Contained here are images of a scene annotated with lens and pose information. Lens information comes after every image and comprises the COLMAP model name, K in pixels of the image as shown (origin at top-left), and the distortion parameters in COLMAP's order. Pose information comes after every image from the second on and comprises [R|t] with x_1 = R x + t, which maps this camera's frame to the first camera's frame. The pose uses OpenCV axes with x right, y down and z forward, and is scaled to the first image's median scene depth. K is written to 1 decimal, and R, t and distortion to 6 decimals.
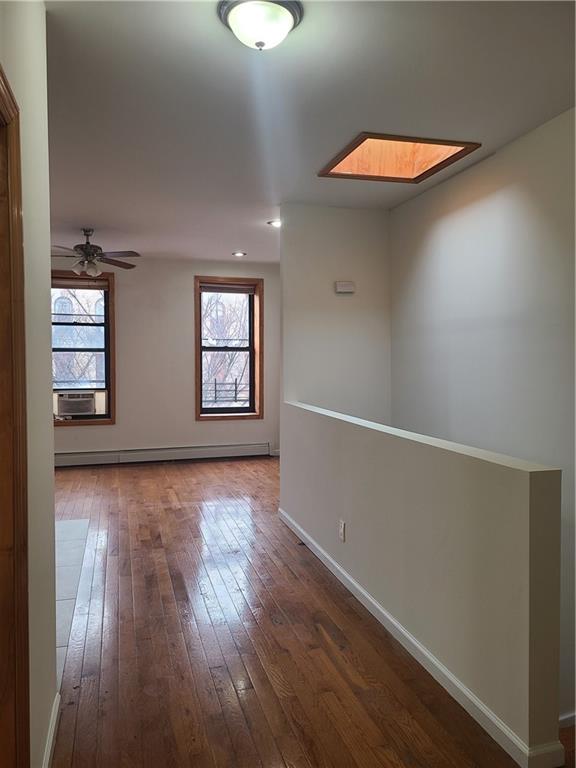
lens RADIAL K [[578.8, 0, 293.5], [0, 578.8, 380.0], [0, 0, 1]] dist [0.043128, -0.010652]
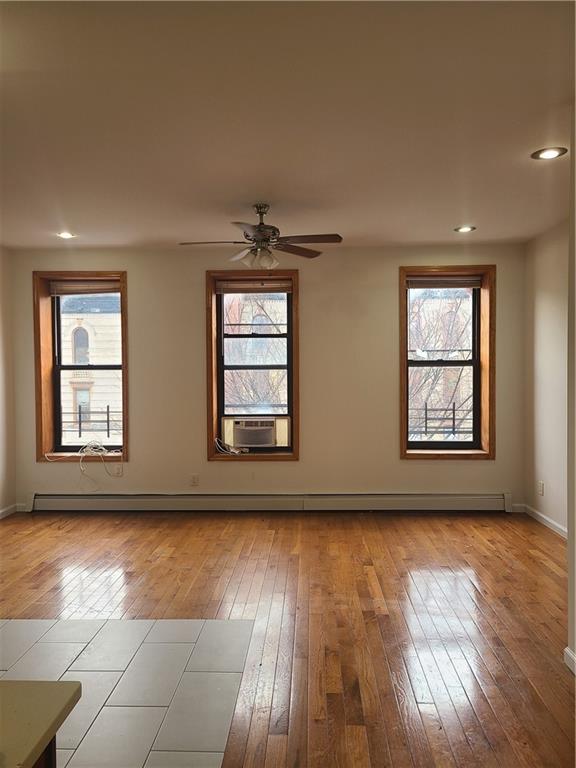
lens RADIAL K [[578.8, 0, 293.5], [0, 578.8, 380.0], [0, 0, 1]] dist [0.043128, -0.010652]
pose [[0.947155, -0.004538, -0.320743, -0.060321], [-0.003700, 0.999679, -0.025069, -0.013484], [0.320754, 0.024931, 0.946835, 0.247936]]
